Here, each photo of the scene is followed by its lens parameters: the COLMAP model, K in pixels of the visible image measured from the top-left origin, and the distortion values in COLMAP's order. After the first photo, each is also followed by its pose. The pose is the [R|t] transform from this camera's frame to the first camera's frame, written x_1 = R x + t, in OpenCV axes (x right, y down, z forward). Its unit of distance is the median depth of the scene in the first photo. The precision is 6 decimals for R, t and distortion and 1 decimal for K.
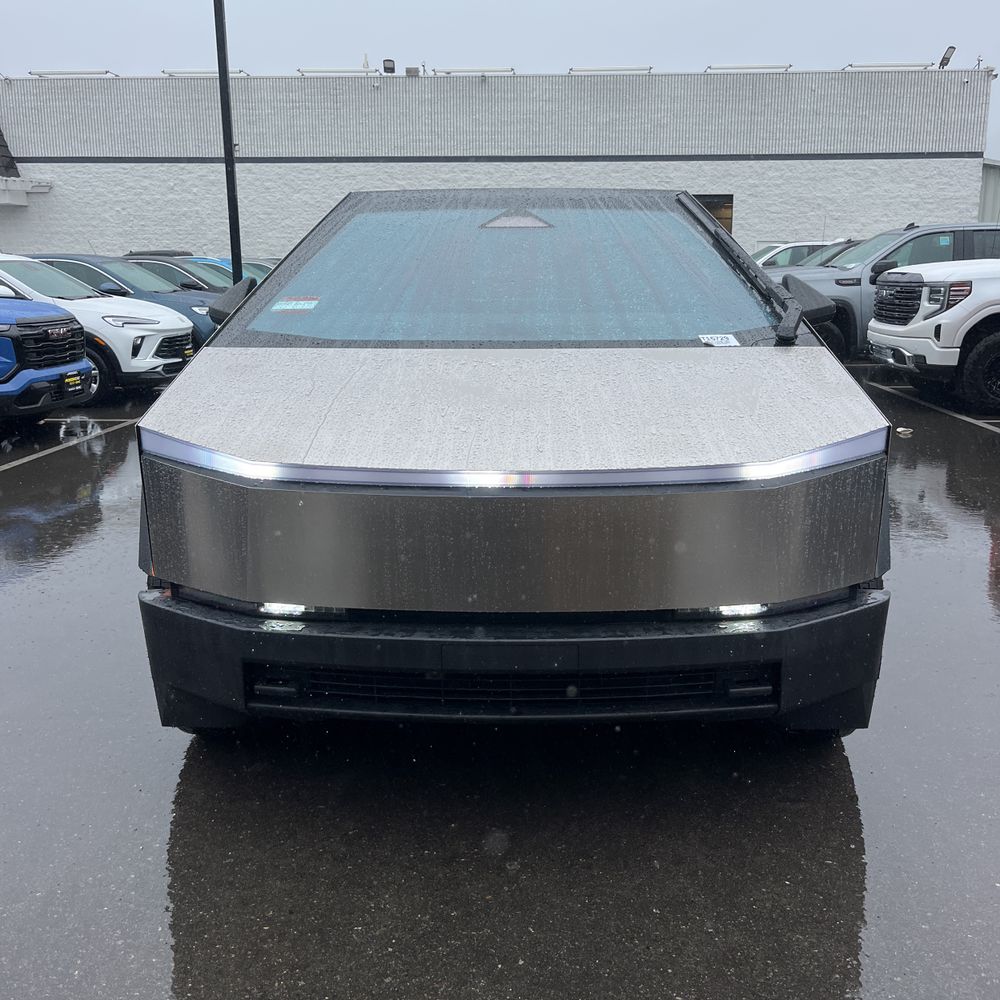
lens RADIAL K [[1038.9, 0, 500.0], [0, 1038.9, 500.0], [0, 0, 1]] dist [0.031355, -0.012943]
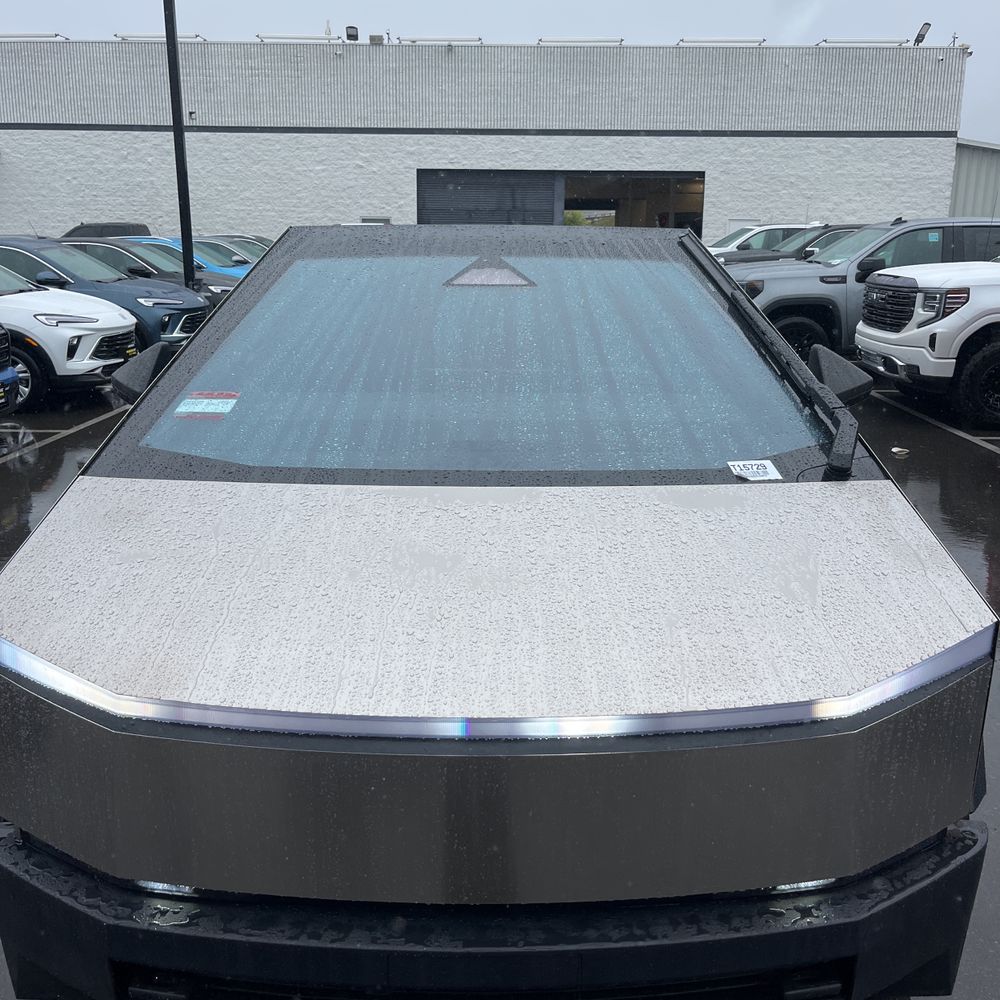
lens RADIAL K [[1060.0, 0, 500.0], [0, 1060.0, 500.0], [0, 0, 1]] dist [0.023421, 0.006904]
pose [[0.999487, 0.002249, 0.031936, -0.000526], [-0.002824, 0.999835, 0.017961, -0.024051], [-0.031891, -0.018042, 0.999329, 0.036478]]
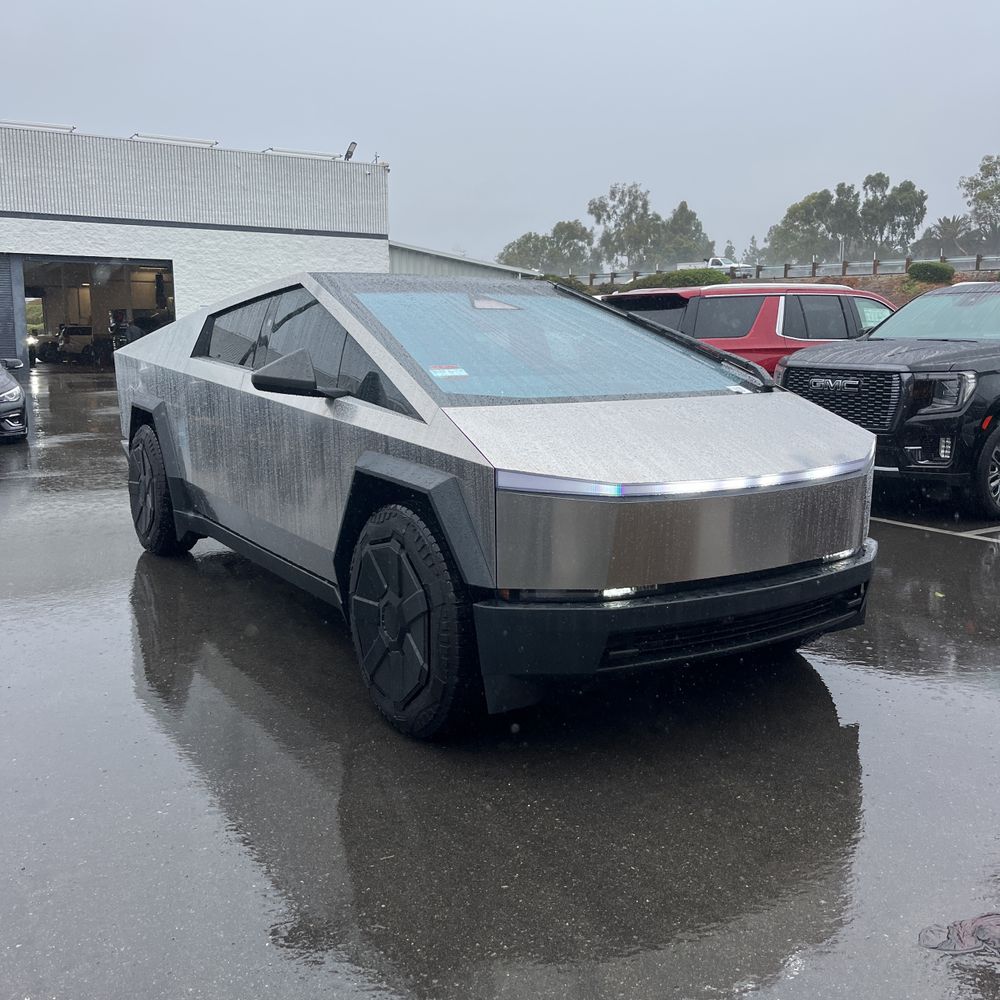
lens RADIAL K [[1038.9, 0, 500.0], [0, 1038.9, 500.0], [0, 0, 1]] dist [0.031355, -0.012943]
pose [[0.829943, -0.084818, 0.551363, -1.153448], [0.116925, 0.992868, -0.023267, 0.002580], [-0.545457, 0.083779, 0.833941, -0.025781]]
